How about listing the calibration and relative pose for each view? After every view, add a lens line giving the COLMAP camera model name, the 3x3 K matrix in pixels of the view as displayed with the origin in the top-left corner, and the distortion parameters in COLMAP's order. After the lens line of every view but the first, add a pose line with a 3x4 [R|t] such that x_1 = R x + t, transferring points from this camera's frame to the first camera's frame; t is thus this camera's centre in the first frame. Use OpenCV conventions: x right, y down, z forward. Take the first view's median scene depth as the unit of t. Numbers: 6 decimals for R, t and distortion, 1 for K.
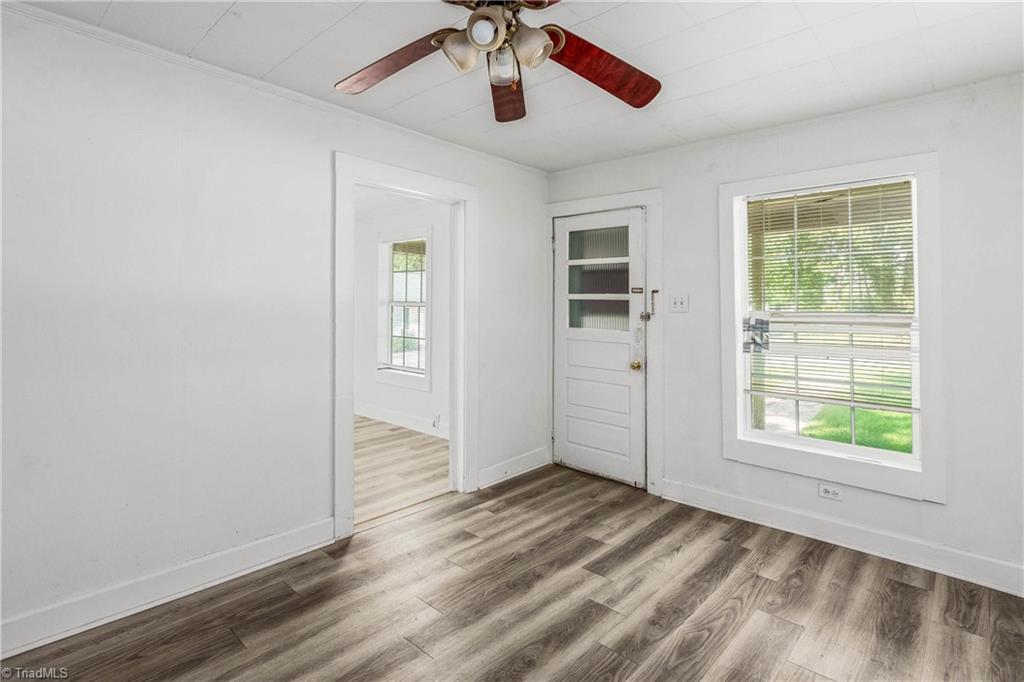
lens RADIAL K [[509.7, 0, 521.8], [0, 509.7, 292.9], [0, 0, 1]] dist [0.006849, -0.000679]
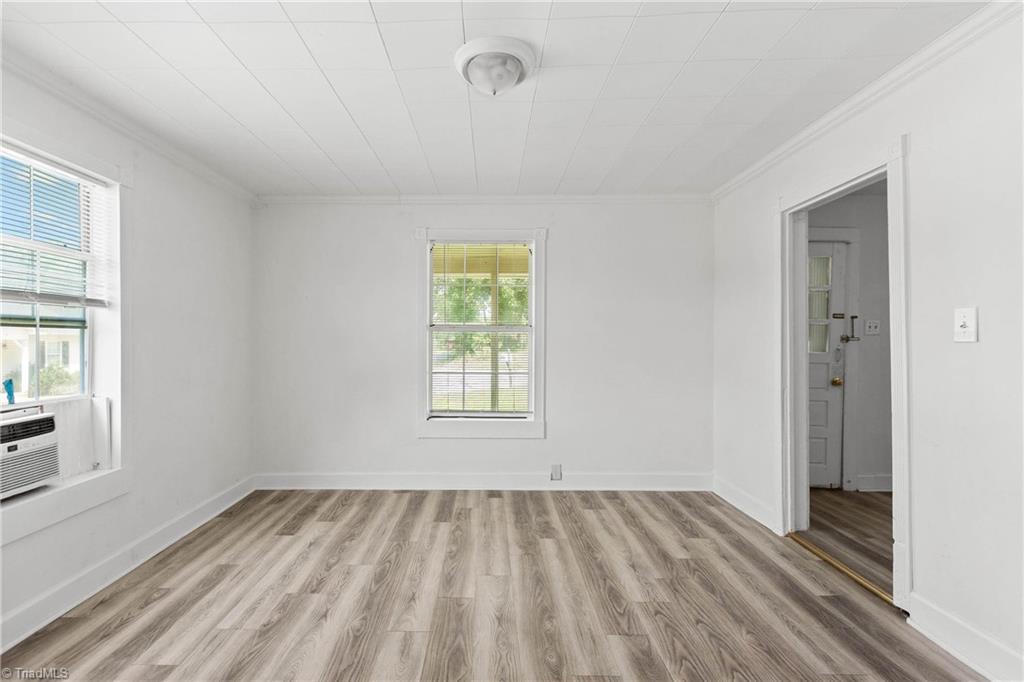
lens RADIAL K [[491.8, 0, 479.3], [0, 491.8, 342.8], [0, 0, 1]] dist [0.000091, -0.000263]
pose [[0.749499, -0.007360, 0.661964, -1.228963], [-0.012830, 0.999589, 0.025641, 0.041580], [-0.661881, -0.027711, 0.749097, 0.793964]]
